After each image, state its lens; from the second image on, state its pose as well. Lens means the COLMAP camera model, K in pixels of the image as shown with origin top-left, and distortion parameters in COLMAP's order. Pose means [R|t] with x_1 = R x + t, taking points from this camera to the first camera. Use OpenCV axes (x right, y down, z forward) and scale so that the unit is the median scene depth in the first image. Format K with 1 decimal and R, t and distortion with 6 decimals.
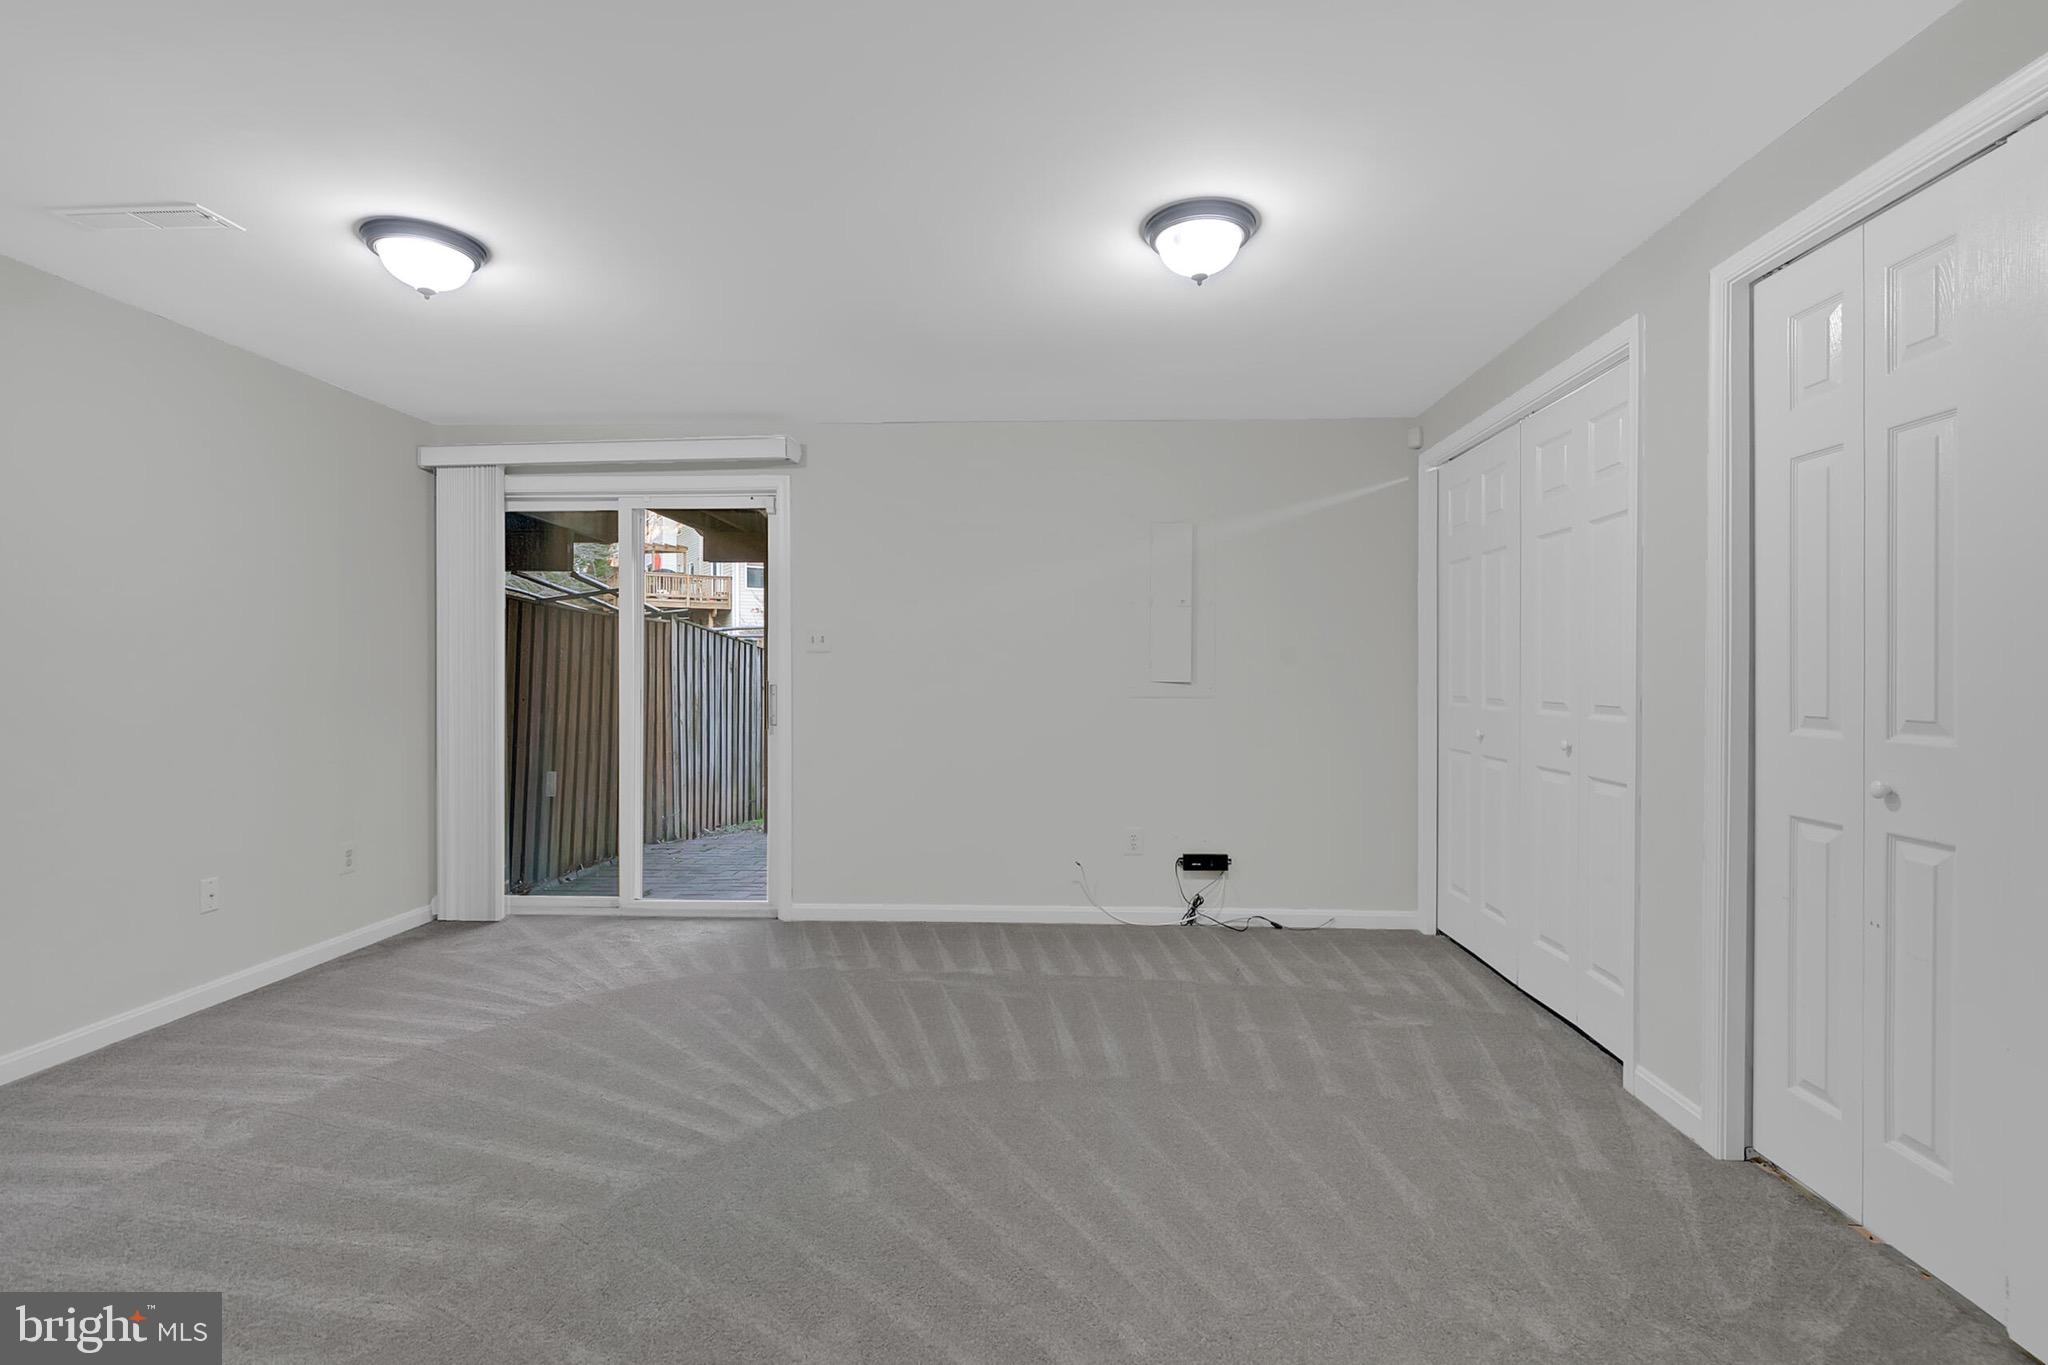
lens RADIAL K [[942.0, 0, 1008.1], [0, 942.0, 678.2], [0, 0, 1]] dist [0.013961, -0.000183]
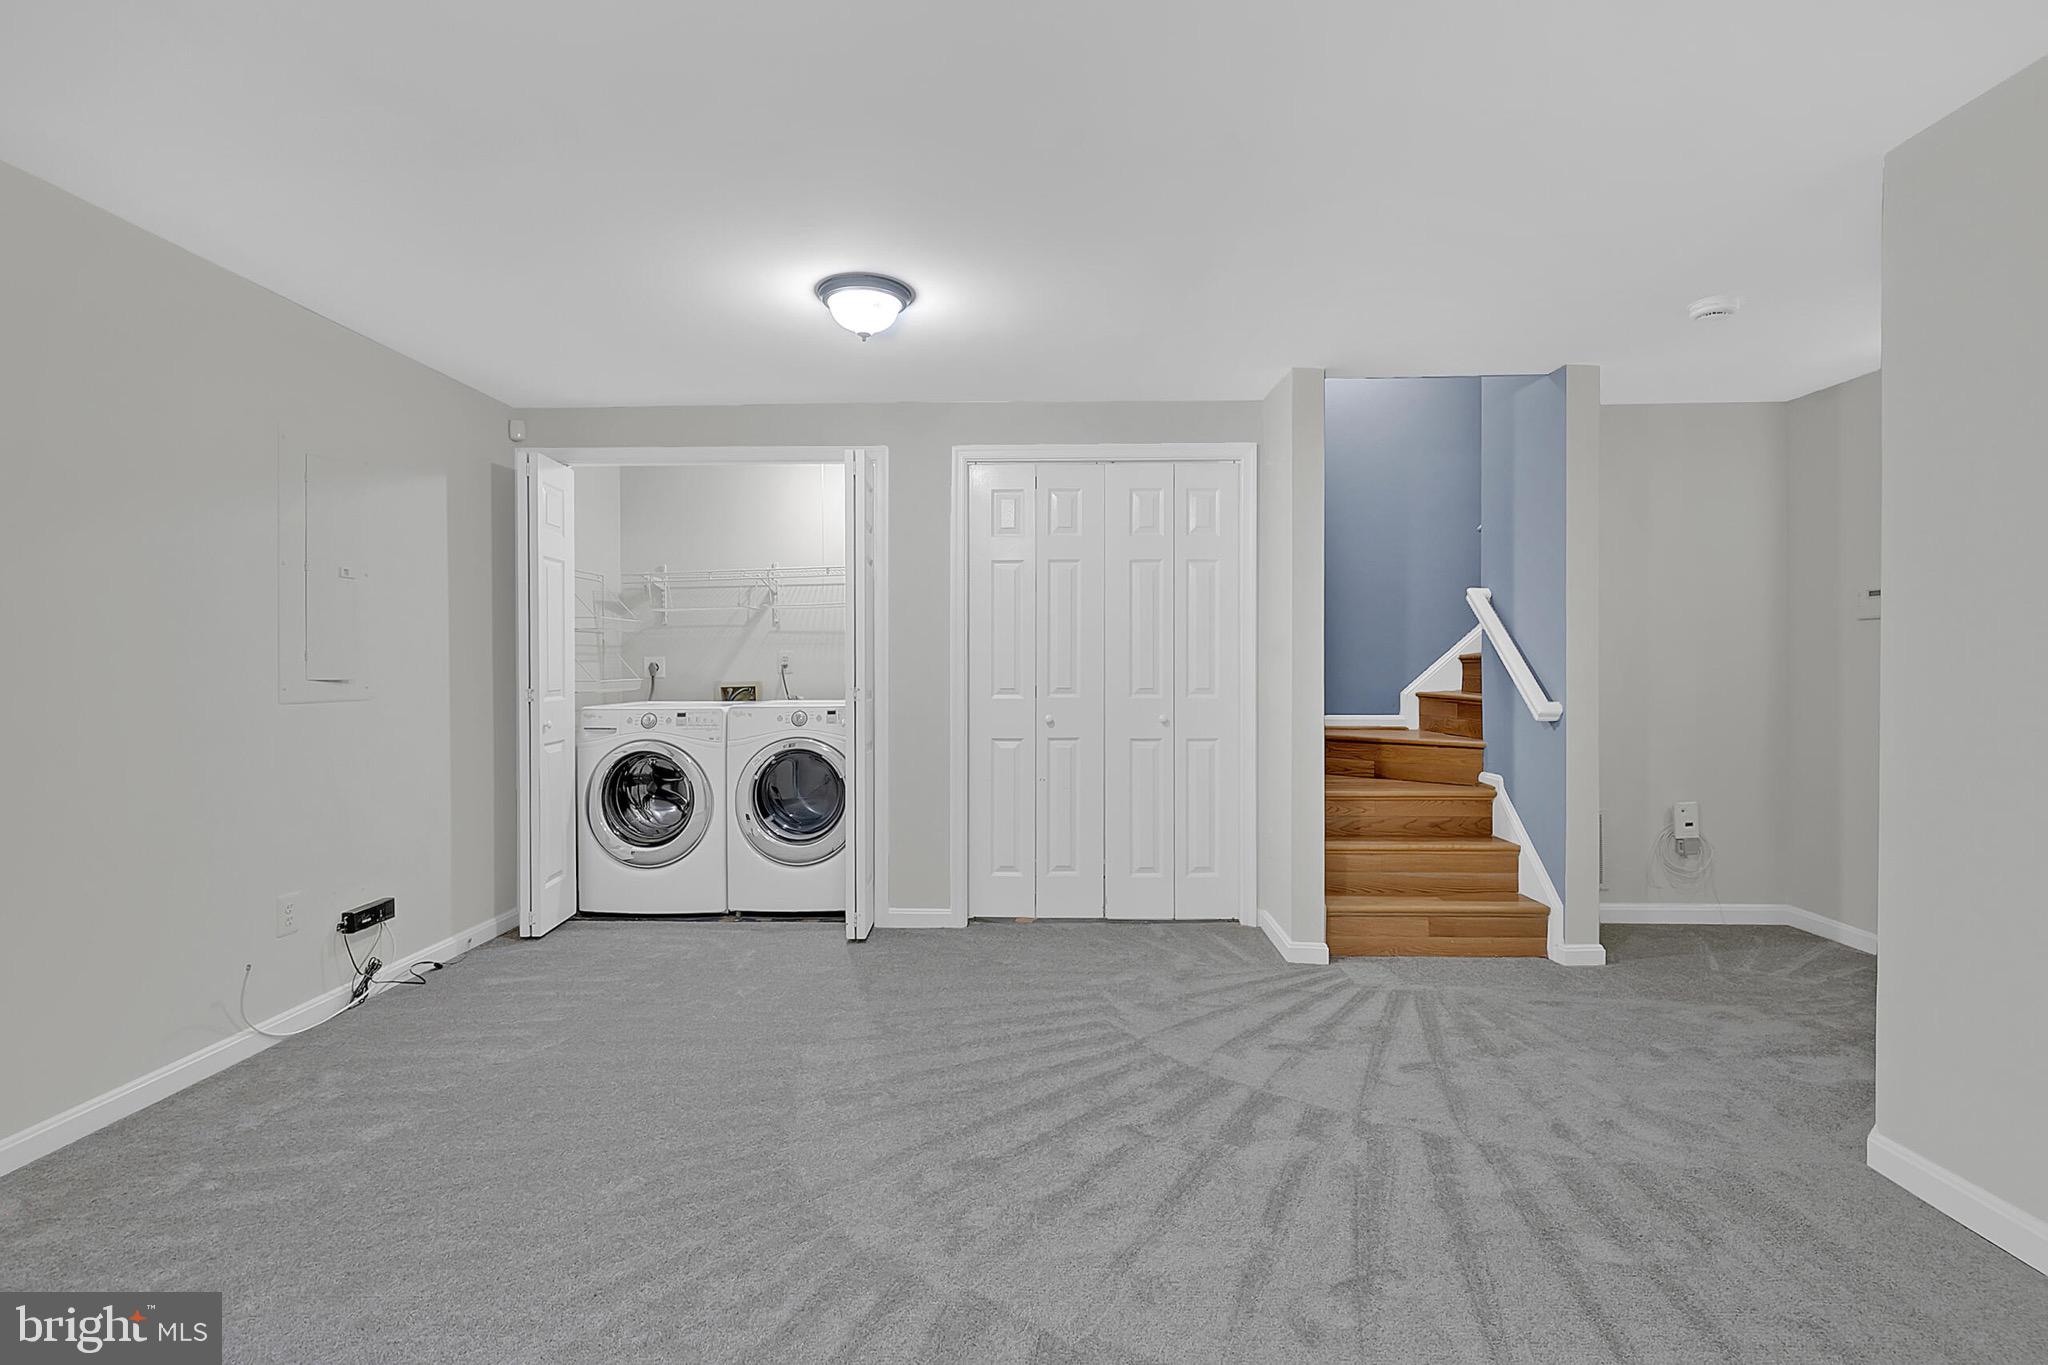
lens RADIAL K [[942.0, 0, 1008.1], [0, 942.0, 678.2], [0, 0, 1]] dist [0.013961, -0.000183]
pose [[-0.006282, -0.012188, 0.999906, -0.987221], [0.010797, 0.999867, 0.012256, -0.004930], [-0.999922, 0.010873, -0.006150, 0.834604]]
